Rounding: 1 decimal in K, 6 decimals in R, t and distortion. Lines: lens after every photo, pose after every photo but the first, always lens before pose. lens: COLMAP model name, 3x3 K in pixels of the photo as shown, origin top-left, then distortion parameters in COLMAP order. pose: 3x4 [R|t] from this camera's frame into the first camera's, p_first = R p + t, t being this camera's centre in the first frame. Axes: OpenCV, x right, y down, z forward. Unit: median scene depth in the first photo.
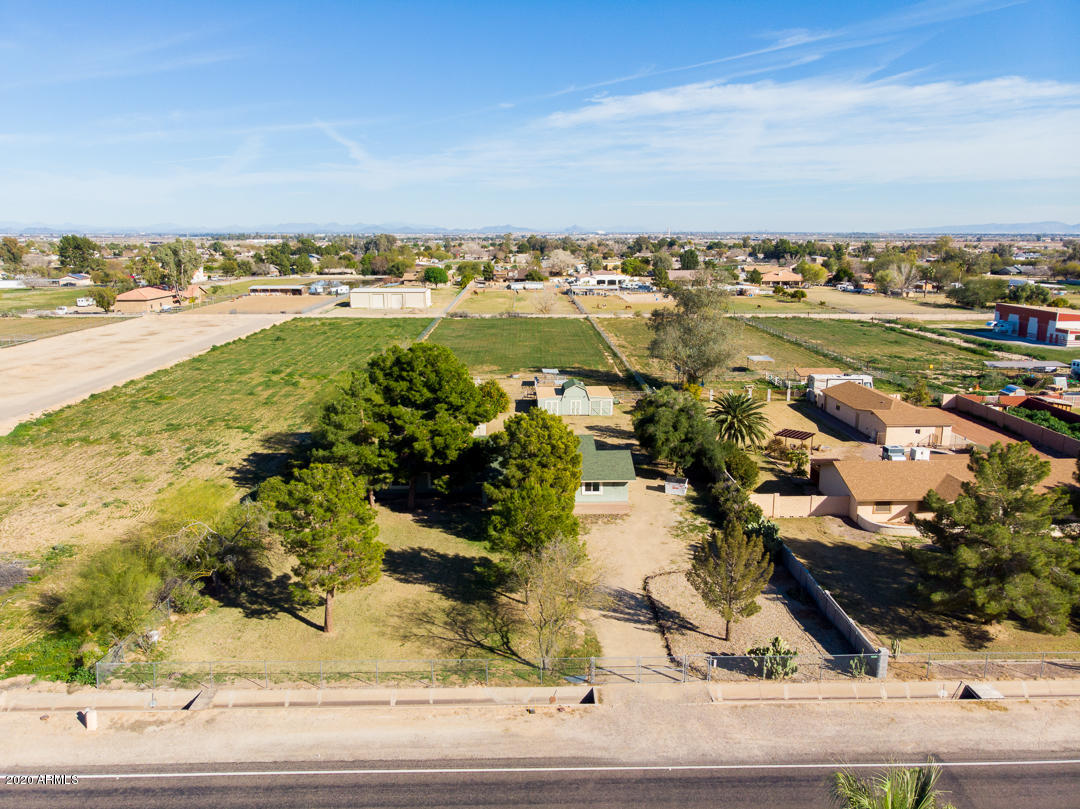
lens RADIAL K [[801.5, 0, 540.0], [0, 801.5, 404.5], [0, 0, 1]] dist [0.009448, -0.002548]
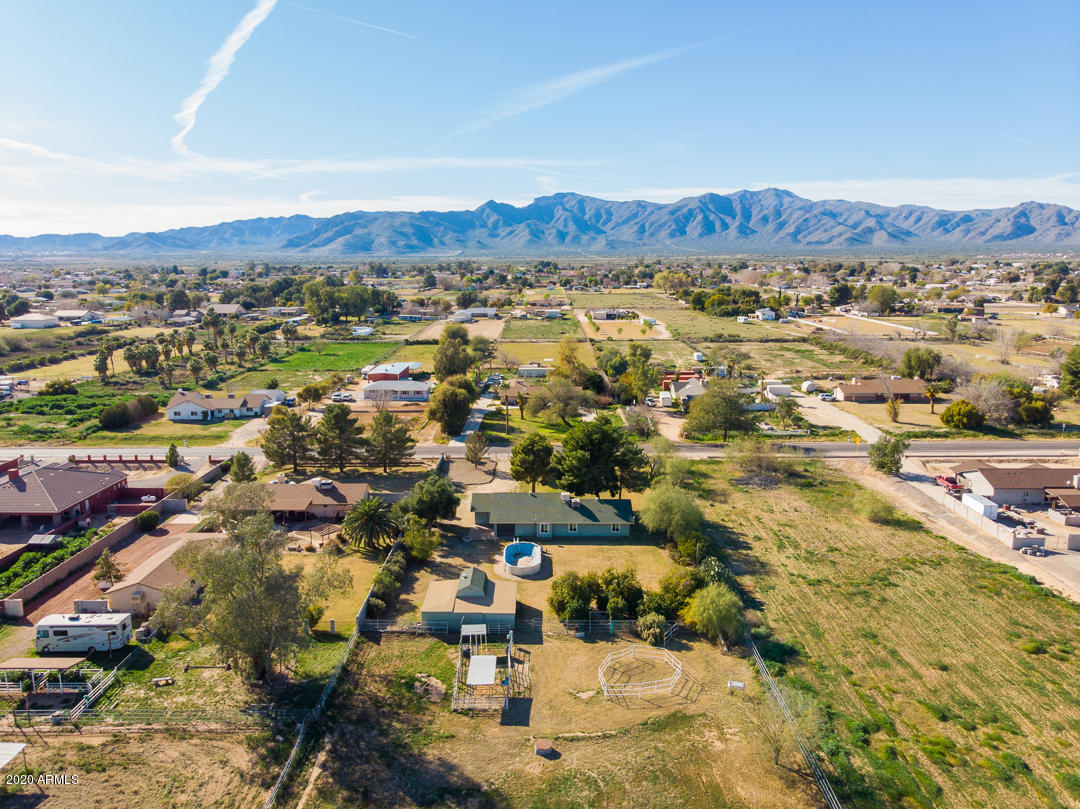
lens RADIAL K [[823.6, 0, 538.1], [0, 823.6, 396.5], [0, 0, 1]] dist [-0.006999, 0.011380]
pose [[-0.999423, -0.002592, 0.033861, -0.051041], [0.010327, 0.926669, 0.375737, -0.488195], [-0.032352, 0.375870, -0.926108, 1.593069]]
